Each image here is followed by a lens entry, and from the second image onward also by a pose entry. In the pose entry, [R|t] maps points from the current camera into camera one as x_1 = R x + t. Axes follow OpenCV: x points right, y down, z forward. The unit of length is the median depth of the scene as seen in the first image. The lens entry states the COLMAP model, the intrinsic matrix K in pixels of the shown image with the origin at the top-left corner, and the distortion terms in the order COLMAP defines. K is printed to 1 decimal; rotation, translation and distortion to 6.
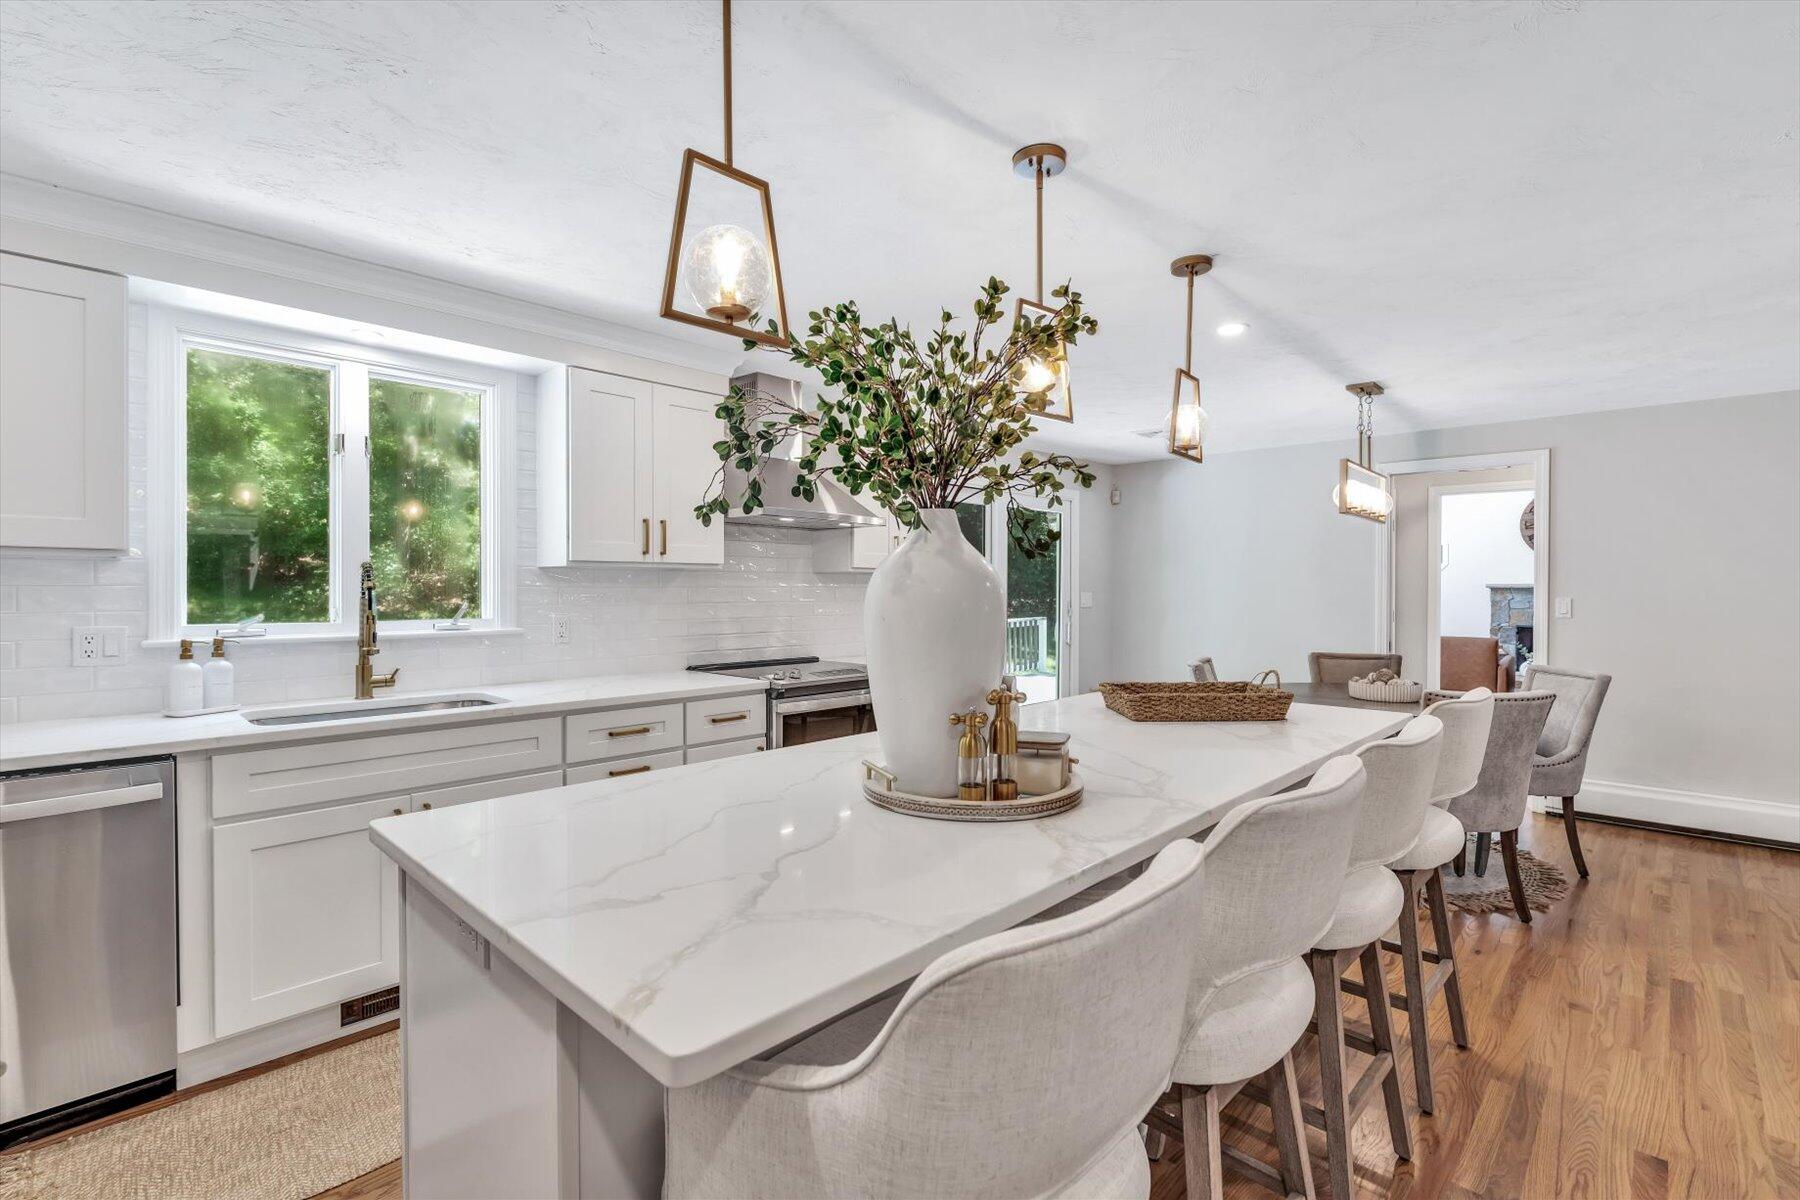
lens RADIAL K [[813.4, 0, 916.5], [0, 813.4, 603.6], [0, 0, 1]] dist [0.001289, 0.001363]
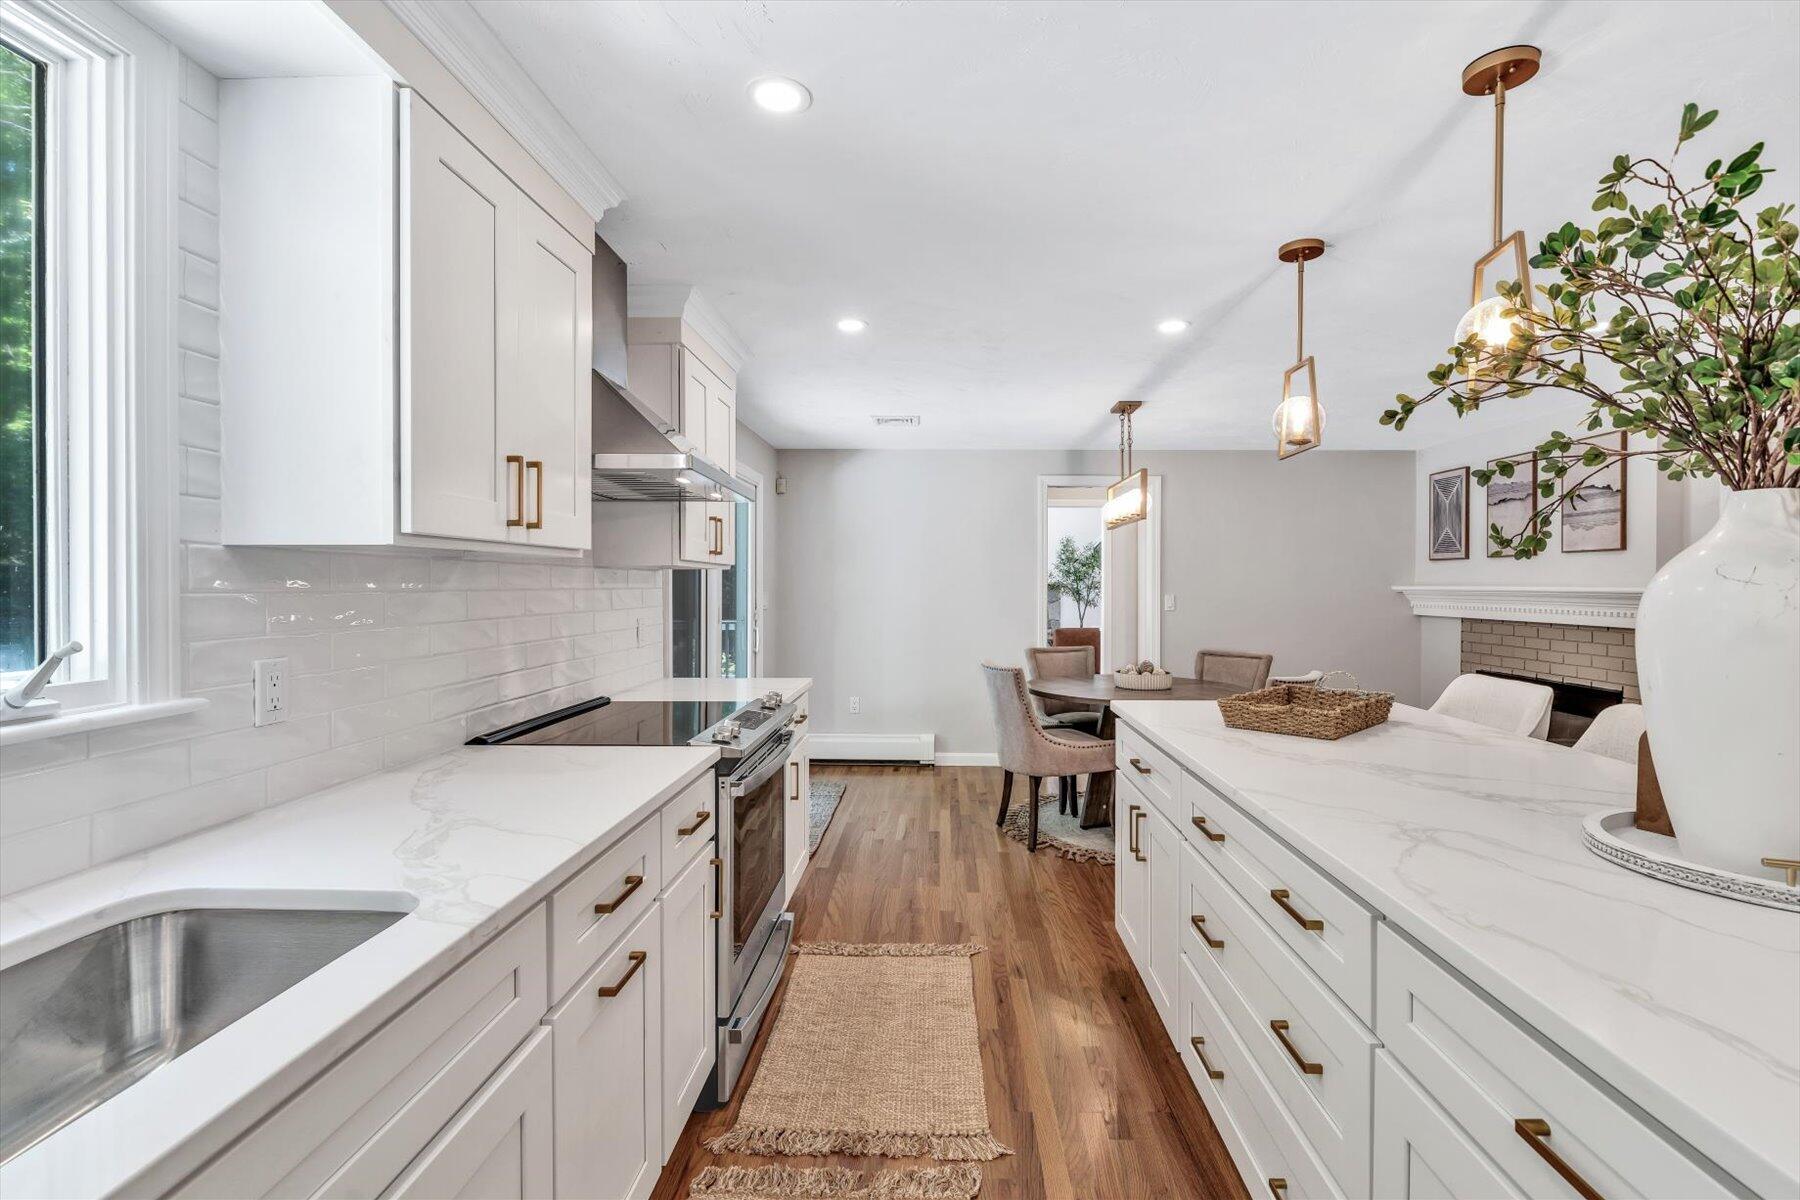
lens RADIAL K [[813.4, 0, 934.6], [0, 813.4, 586.1], [0, 0, 1]] dist [0.001289, 0.001363]
pose [[0.742815, -0.000828, 0.669496, -0.478917], [0.012503, 0.999842, -0.012635, -0.014633], [-0.669380, 0.017757, 0.742708, 0.461075]]
